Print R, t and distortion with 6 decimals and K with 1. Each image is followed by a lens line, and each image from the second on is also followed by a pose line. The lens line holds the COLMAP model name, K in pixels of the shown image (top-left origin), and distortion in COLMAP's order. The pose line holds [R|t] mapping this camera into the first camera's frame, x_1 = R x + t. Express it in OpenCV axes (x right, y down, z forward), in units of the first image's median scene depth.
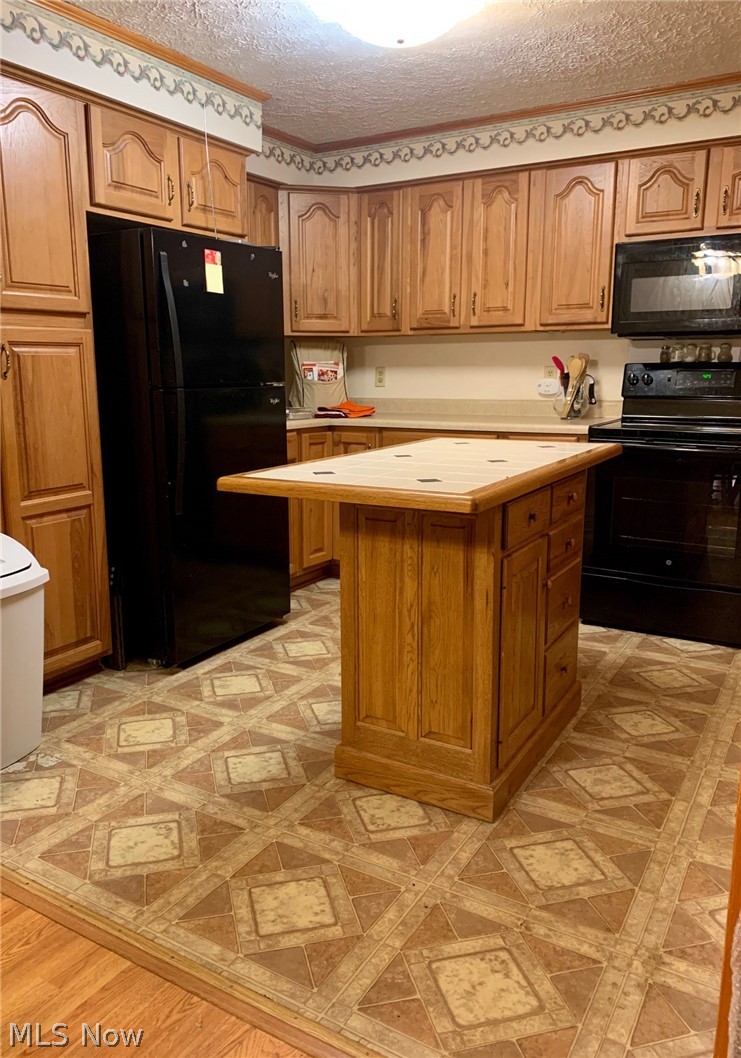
lens RADIAL K [[806.7, 0, 369.1], [0, 806.7, 527.8], [0, 0, 1]] dist [0.034212, -0.001441]
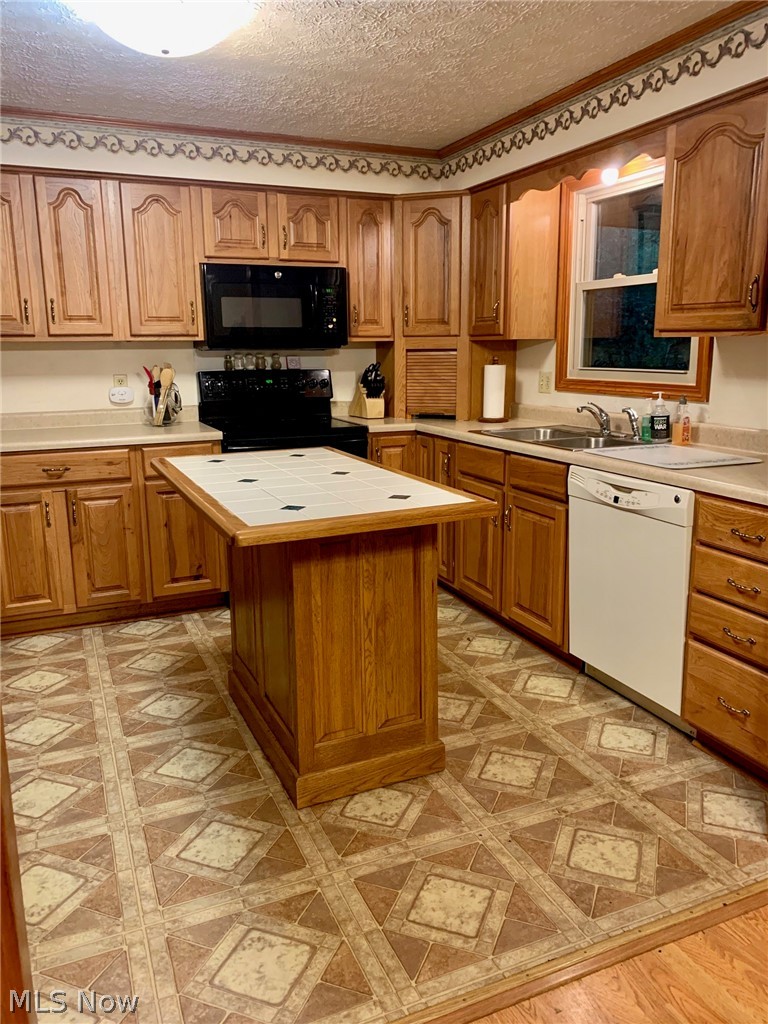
lens RADIAL K [[776.1, 0, 384.0], [0, 776.1, 511.8], [0, 0, 1]] dist [0.036222, -0.017549]
pose [[0.582912, -0.176313, 0.793176, -0.655538], [0.171365, 0.980893, 0.092102, -0.115976], [-0.794259, 0.082235, 0.601988, 0.303911]]
